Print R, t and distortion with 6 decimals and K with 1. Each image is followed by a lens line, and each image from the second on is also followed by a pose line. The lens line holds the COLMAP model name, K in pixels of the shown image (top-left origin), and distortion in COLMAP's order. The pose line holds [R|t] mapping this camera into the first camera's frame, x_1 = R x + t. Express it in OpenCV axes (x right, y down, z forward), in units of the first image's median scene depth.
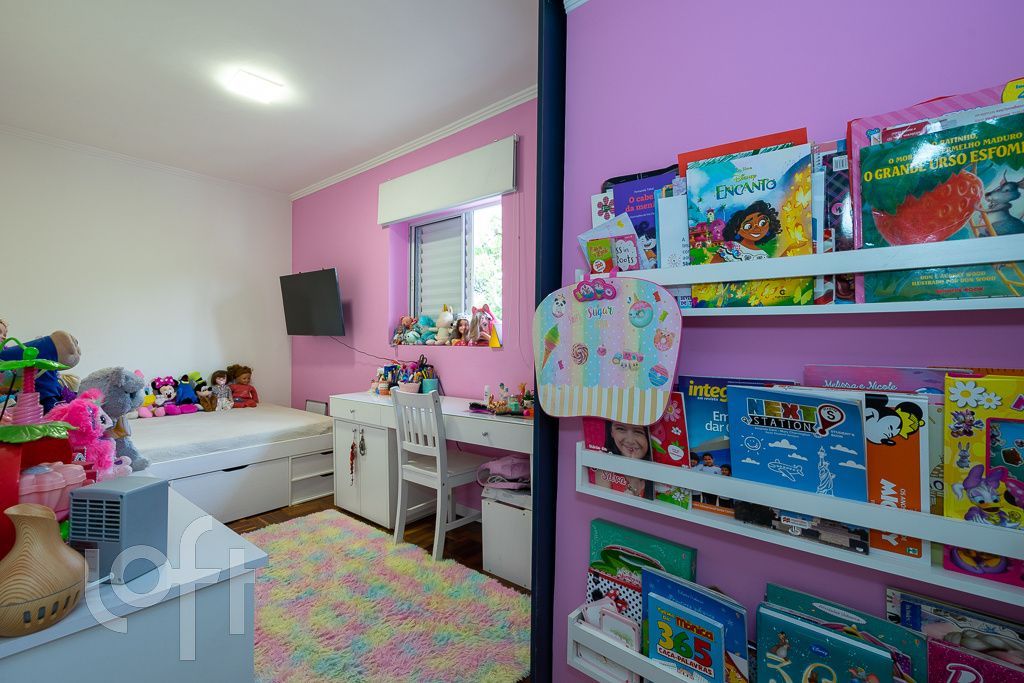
lens RADIAL K [[466.3, 0, 510.9], [0, 466.3, 339.2], [0, 0, 1]] dist [-0.001228, 0.002733]
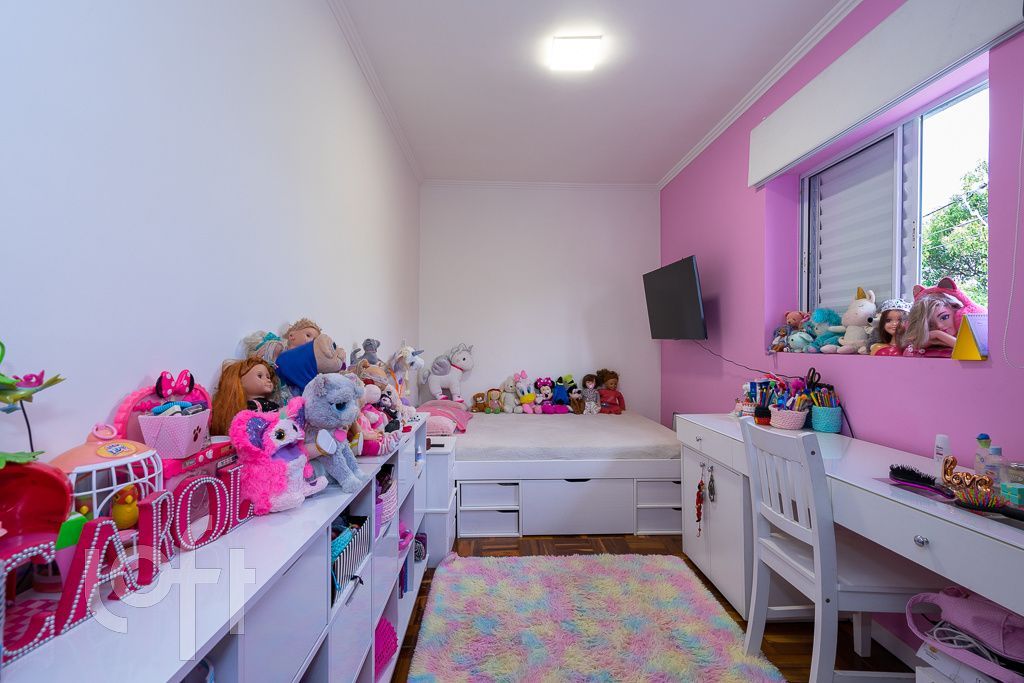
lens RADIAL K [[466.3, 0, 496.2], [0, 466.3, 348.0], [0, 0, 1]] dist [-0.001228, 0.002733]
pose [[0.650706, 0.009728, -0.759267, 0.015774], [-0.003206, 0.999944, 0.010064, 0.000415], [0.759323, -0.004115, 0.650701, 0.239113]]
